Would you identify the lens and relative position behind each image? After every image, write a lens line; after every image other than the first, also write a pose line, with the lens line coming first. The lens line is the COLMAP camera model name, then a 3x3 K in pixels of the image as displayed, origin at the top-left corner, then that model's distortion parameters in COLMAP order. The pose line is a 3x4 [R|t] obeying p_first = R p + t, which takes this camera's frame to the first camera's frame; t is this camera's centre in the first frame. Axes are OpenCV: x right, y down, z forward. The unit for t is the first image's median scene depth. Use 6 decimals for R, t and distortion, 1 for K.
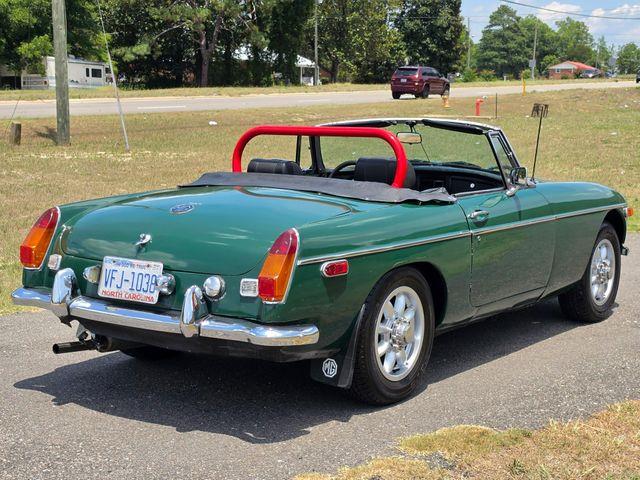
lens RADIAL K [[1031.1, 0, 323.9], [0, 1031.1, 246.1], [0, 0, 1]] dist [0.092280, 0.000000]
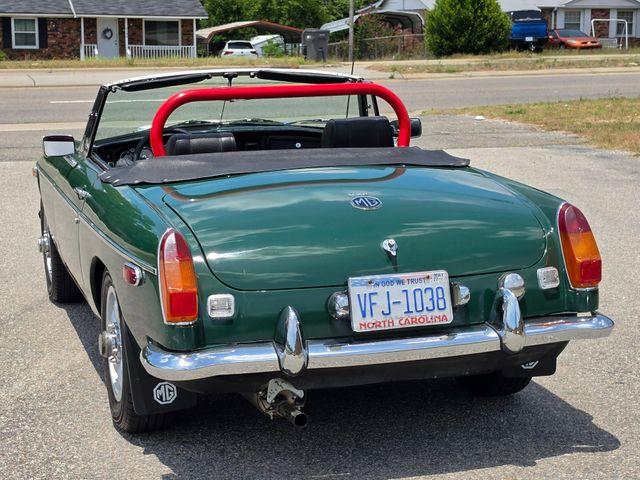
lens RADIAL K [[1227.0, 0, 319.3], [0, 1227.0, 272.5], [0, 0, 1]] dist [0.118802, 0.000000]
pose [[0.632208, -0.171922, 0.755484, -0.894414], [0.128125, 0.984845, 0.116898, -0.100047], [-0.764132, 0.022892, 0.644654, 0.459884]]
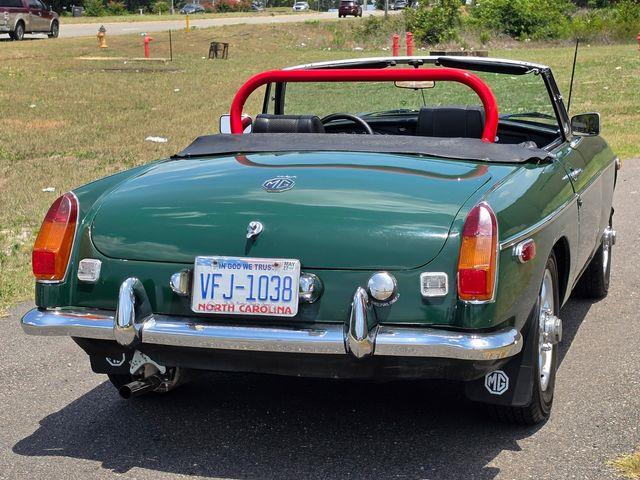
lens RADIAL K [[1274.5, 0, 333.3], [0, 1274.5, 237.7], [0, 0, 1]] dist [0.114291, 0.000000]
pose [[0.951325, -0.062560, 0.301772, -0.391266], [0.058309, 0.998032, 0.023082, -0.017811], [-0.302622, -0.004363, 0.953101, 0.134575]]
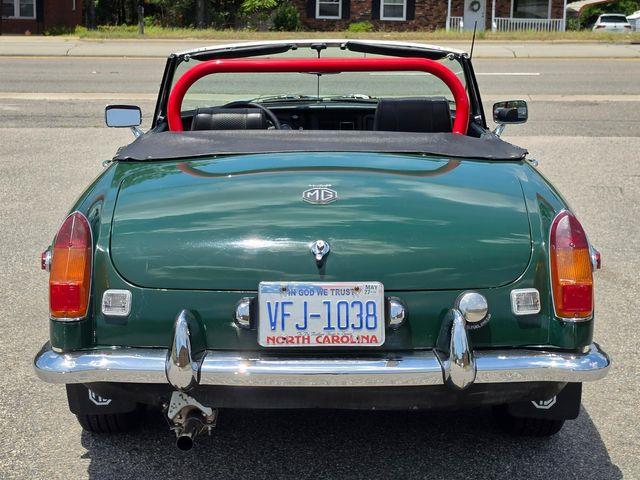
lens RADIAL K [[1274.5, 0, 300.0], [0, 1274.5, 227.9], [0, 0, 1]] dist [0.114291, 0.000000]
pose [[0.835666, -0.106957, 0.538722, -0.612821], [0.084761, 0.994219, 0.065909, -0.073160], [-0.542658, -0.009415, 0.839901, 0.340431]]
